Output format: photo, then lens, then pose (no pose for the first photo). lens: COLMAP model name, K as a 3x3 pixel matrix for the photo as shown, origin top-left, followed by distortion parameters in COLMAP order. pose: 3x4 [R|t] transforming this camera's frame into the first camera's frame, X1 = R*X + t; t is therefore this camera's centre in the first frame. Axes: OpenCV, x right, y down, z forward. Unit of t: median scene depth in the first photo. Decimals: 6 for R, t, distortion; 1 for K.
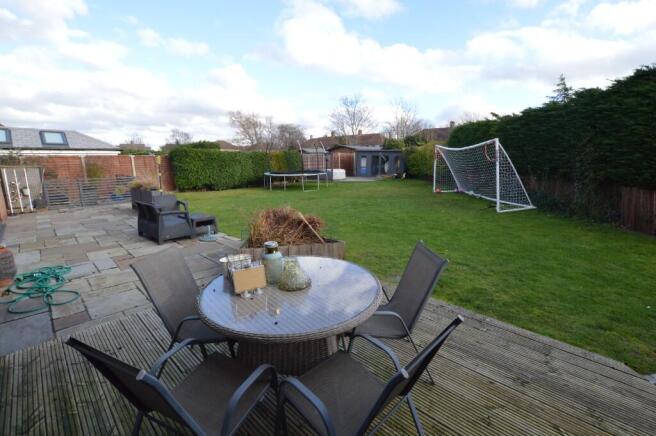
lens RADIAL K [[294.8, 0, 330.0], [0, 294.8, 217.7], [0, 0, 1]] dist [-0.024914, 0.000459]
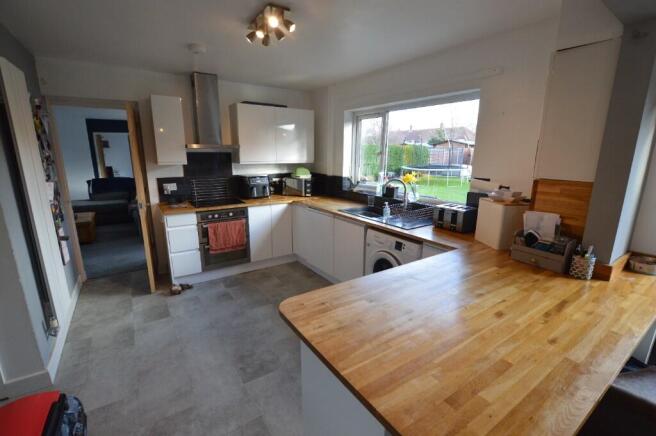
lens RADIAL K [[294.1, 0, 330.5], [0, 294.1, 221.5], [0, 0, 1]] dist [-0.026380, 0.000870]
pose [[0.978655, 0.058056, -0.197141, -0.230262], [-0.051275, 0.997910, 0.039329, 0.004683], [0.199013, -0.028381, 0.979586, -0.025208]]
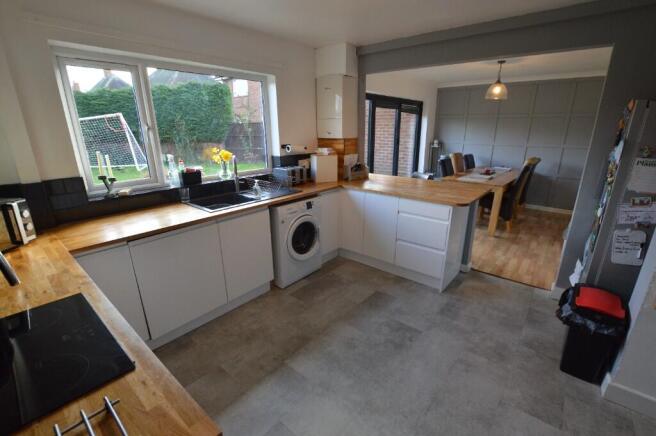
lens RADIAL K [[294.1, 0, 330.5], [0, 294.1, 221.5], [0, 0, 1]] dist [-0.026380, 0.000870]
pose [[-0.070558, -0.299757, 0.951403, -0.383134], [0.197052, 0.930796, 0.307879, -0.019755], [-0.977851, 0.209199, -0.006607, 0.103484]]
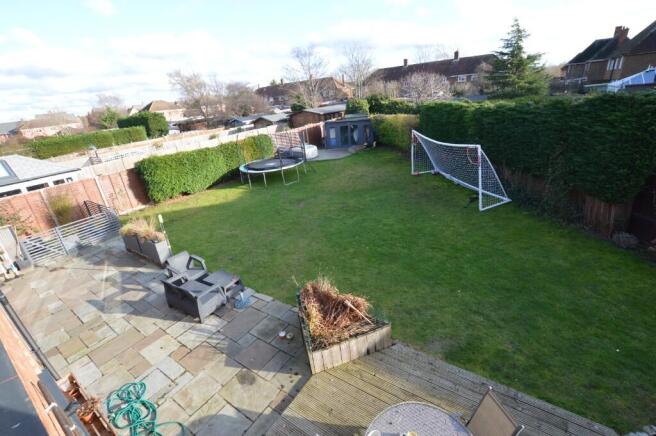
lens RADIAL K [[294.1, 0, 330.5], [0, 294.1, 221.5], [0, 0, 1]] dist [-0.026380, 0.000870]
pose [[0.982459, -0.147584, 0.113986, -0.059827], [0.121620, 0.970479, 0.208277, -0.134873], [-0.141360, -0.190761, 0.971405, -0.007448]]
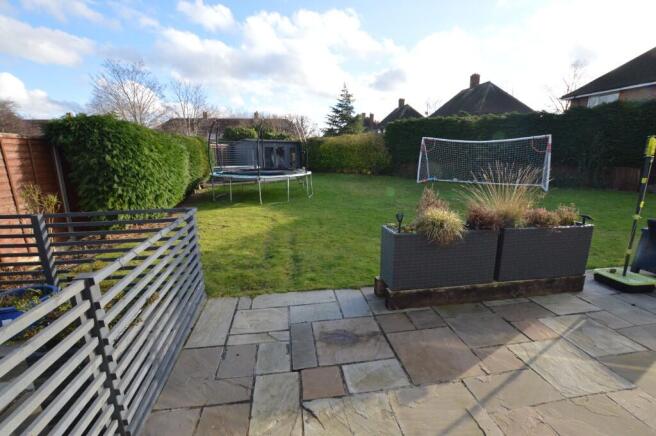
lens RADIAL K [[294.1, 0, 330.5], [0, 294.1, 221.5], [0, 0, 1]] dist [-0.026380, 0.000870]
pose [[0.590026, -0.184288, 0.786071, -0.502200], [0.157380, 0.981178, 0.111899, -0.089269], [-0.791897, 0.057688, 0.607924, 0.476623]]
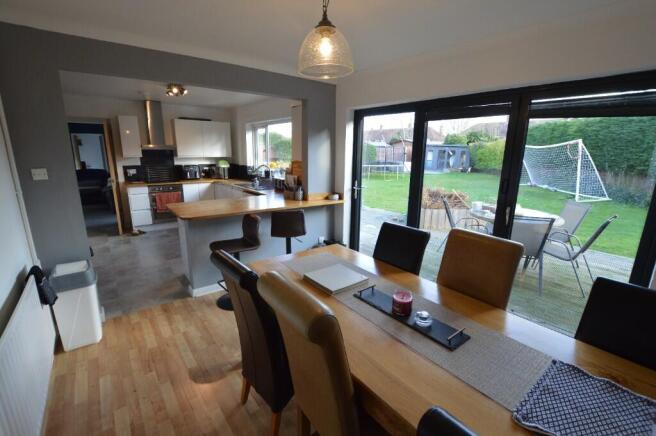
lens RADIAL K [[294.1, 0, 330.5], [0, 294.1, 221.5], [0, 0, 1]] dist [-0.026380, 0.000870]
pose [[0.991046, 0.048086, -0.124566, -0.124887], [-0.043270, 0.998218, 0.041080, 0.026033], [0.126319, -0.035322, 0.991361, -0.135499]]
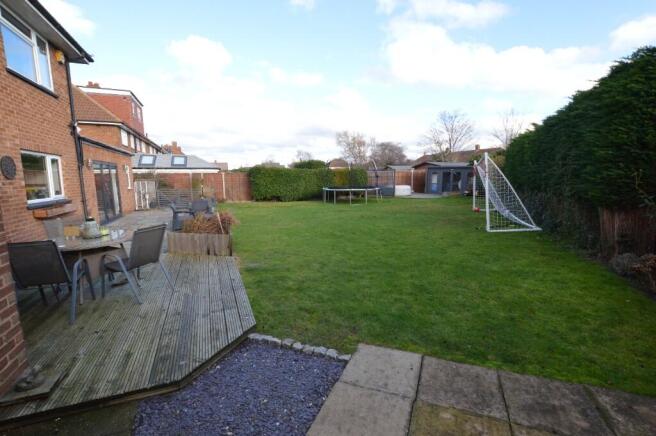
lens RADIAL K [[294.1, 0, 330.5], [0, 294.1, 221.5], [0, 0, 1]] dist [-0.026380, 0.000870]
pose [[0.919479, 0.058129, -0.388819, 0.227320], [-0.074526, 0.996848, -0.027208, 0.005320], [0.386012, 0.053994, 0.920912, -0.018542]]
